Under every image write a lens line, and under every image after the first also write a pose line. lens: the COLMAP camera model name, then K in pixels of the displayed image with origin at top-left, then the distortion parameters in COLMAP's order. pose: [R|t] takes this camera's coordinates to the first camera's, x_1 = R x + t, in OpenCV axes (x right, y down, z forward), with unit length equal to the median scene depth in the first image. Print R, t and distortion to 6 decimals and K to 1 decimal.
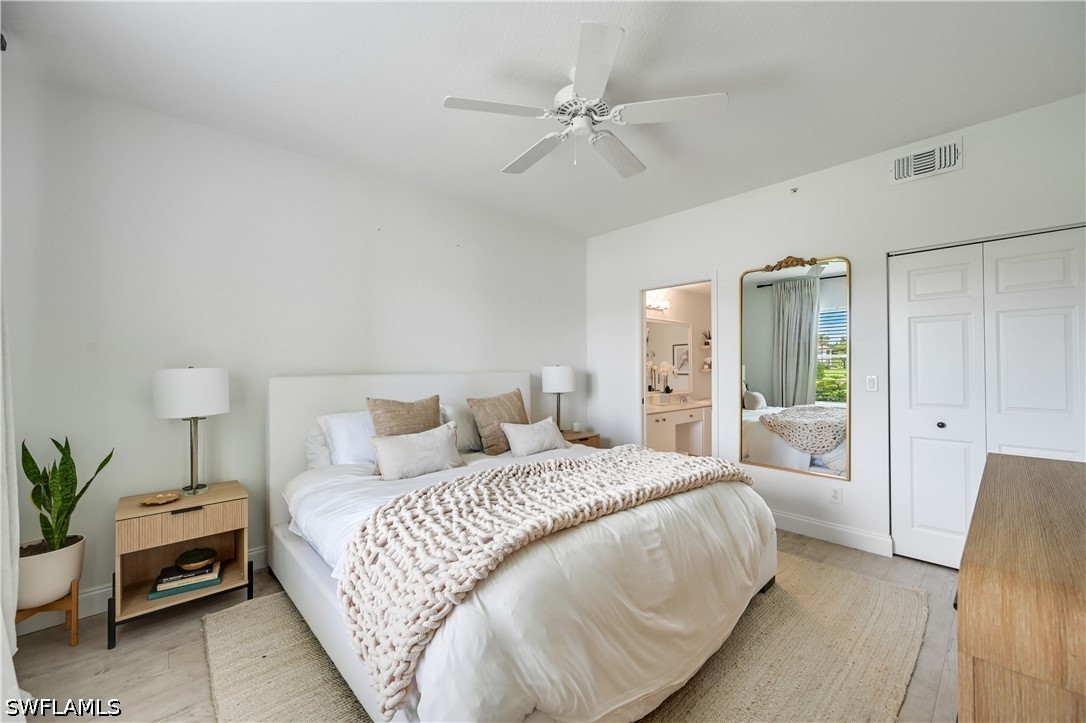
lens RADIAL K [[427.7, 0, 542.0], [0, 427.7, 361.3], [0, 0, 1]] dist [0.000406, 0.000054]
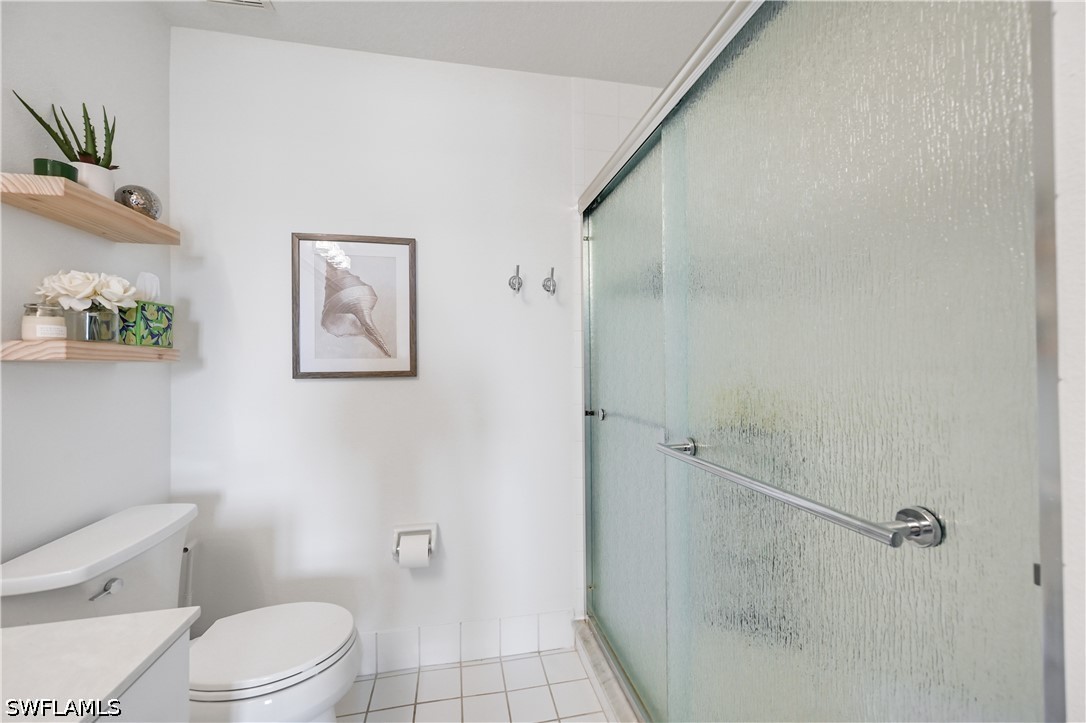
lens RADIAL K [[427.7, 0, 542.0], [0, 427.7, 361.3], [0, 0, 1]] dist [0.000406, 0.000054]
pose [[0.508627, 0.005298, 0.860971, 0.379428], [-0.005518, 0.999981, -0.002894, 0.025927], [-0.860969, -0.003279, 0.508646, 0.856805]]
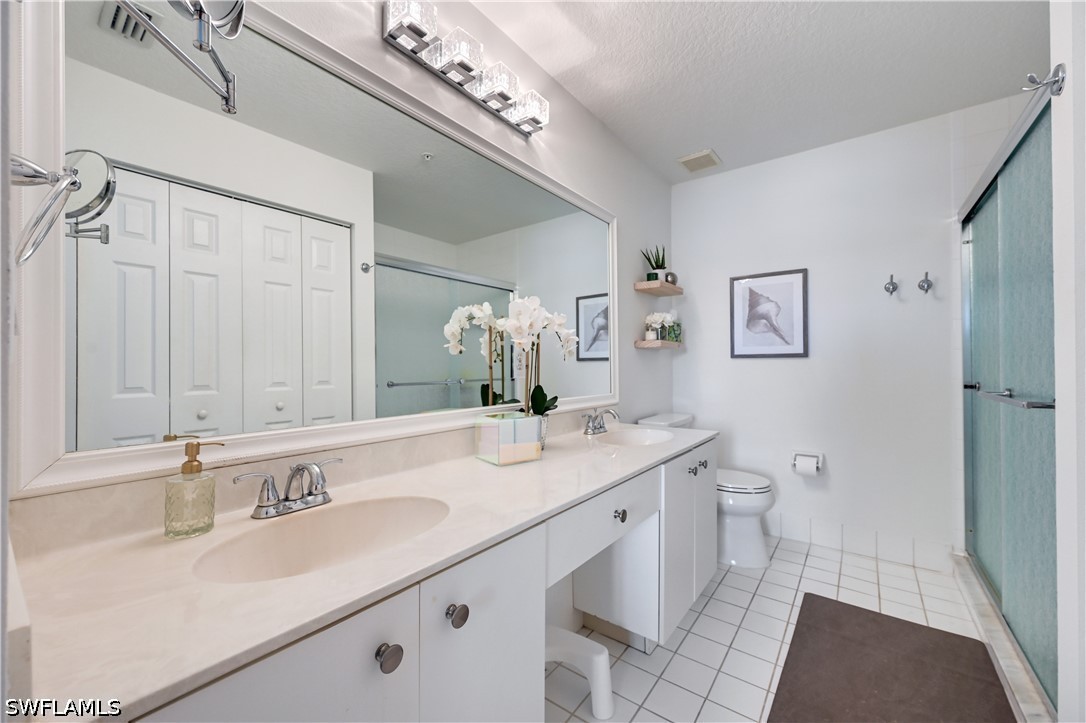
lens RADIAL K [[427.7, 0, 542.0], [0, 427.7, 361.3], [0, 0, 1]] dist [0.000406, 0.000054]
pose [[0.984174, -0.000052, 0.177207, 0.234178], [-0.000944, 0.999984, 0.005534, 0.038023], [-0.177205, -0.005614, 0.984158, 0.688118]]
